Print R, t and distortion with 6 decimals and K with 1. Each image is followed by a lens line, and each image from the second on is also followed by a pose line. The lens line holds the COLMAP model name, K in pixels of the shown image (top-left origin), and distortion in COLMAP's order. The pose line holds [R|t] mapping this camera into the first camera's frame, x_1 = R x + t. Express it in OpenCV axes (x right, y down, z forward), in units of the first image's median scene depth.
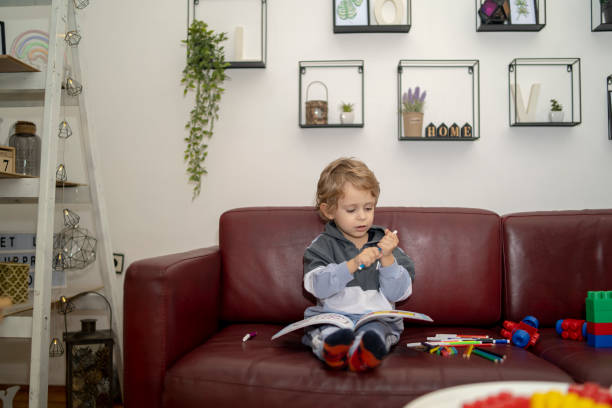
lens RADIAL K [[669.7, 0, 310.9], [0, 669.7, 207.6], [0, 0, 1]] dist [-0.074581, 0.000000]
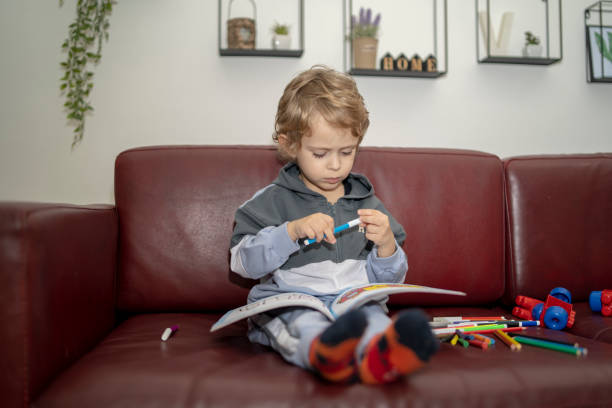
lens RADIAL K [[669.7, 0, 331.2], [0, 669.7, 199.5], [0, 0, 1]] dist [-0.074581, 0.000000]
pose [[0.979304, -0.005991, 0.202305, -0.055082], [0.005295, 0.999978, 0.003980, 0.051722], [-0.202324, -0.002827, 0.979315, 0.277312]]
